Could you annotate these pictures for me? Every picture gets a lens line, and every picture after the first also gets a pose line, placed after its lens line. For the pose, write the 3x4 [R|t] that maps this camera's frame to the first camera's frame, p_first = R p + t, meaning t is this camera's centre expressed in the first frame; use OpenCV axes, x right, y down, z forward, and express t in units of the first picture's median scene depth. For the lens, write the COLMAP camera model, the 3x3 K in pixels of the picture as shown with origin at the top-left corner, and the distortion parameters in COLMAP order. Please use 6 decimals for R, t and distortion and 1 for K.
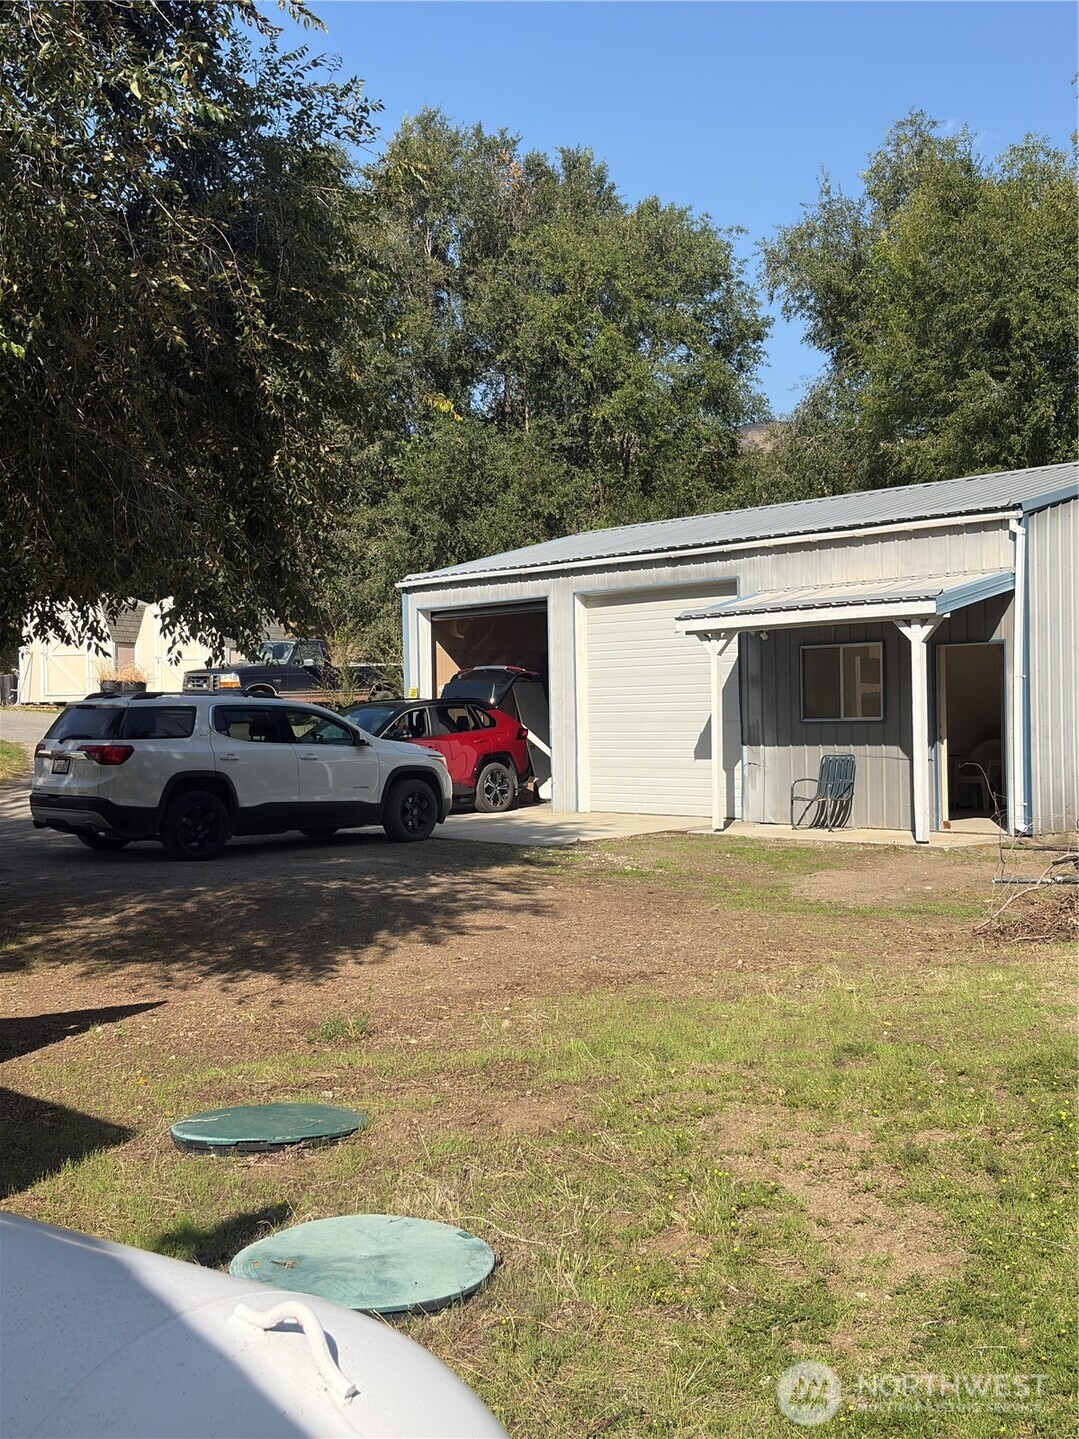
lens RADIAL K [[1764.4, 0, 538.3], [0, 1764.4, 718.7], [0, 0, 1]] dist [0.023380, 0.000000]
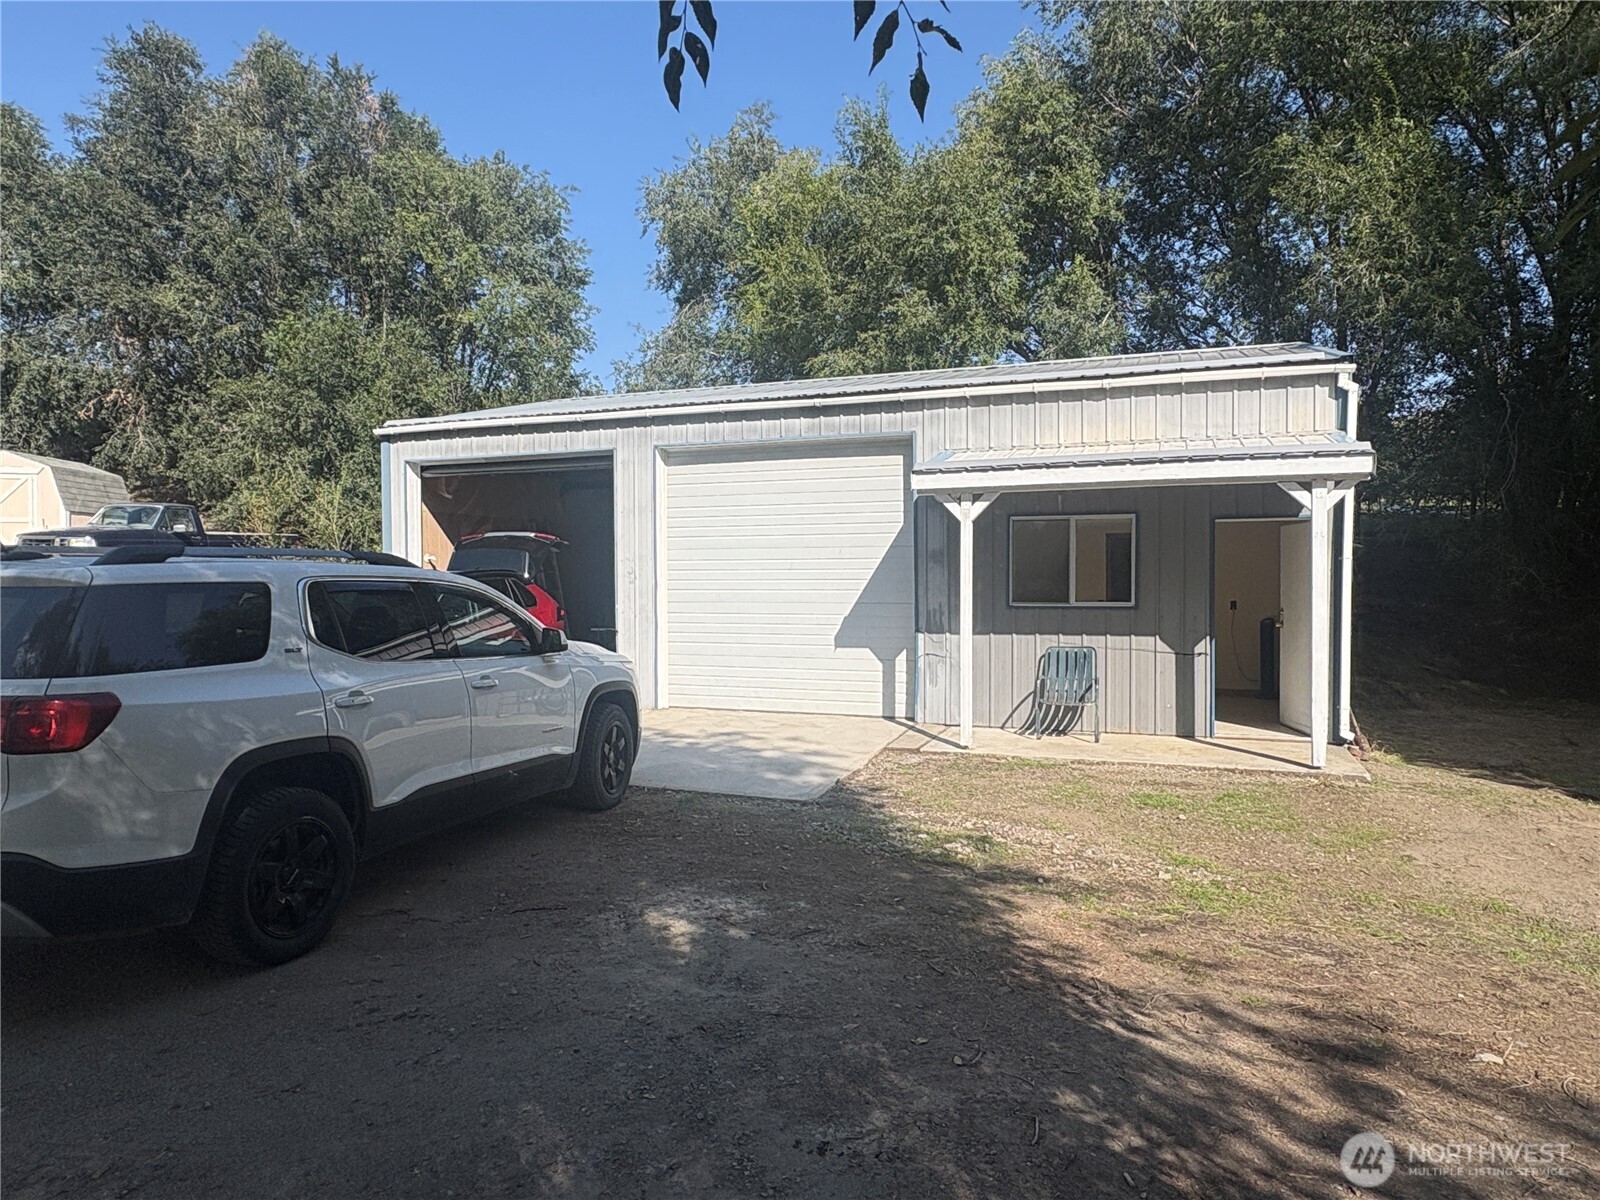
lens RADIAL K [[1004.9, 0, 805.7], [0, 1004.9, 599.4], [0, 0, 1]] dist [-0.015053, 0.000933]
pose [[0.871632, 0.004496, 0.490141, -0.147430], [-0.011308, 0.999876, 0.010937, -0.005078], [-0.490031, -0.015076, 0.871574, 0.541526]]
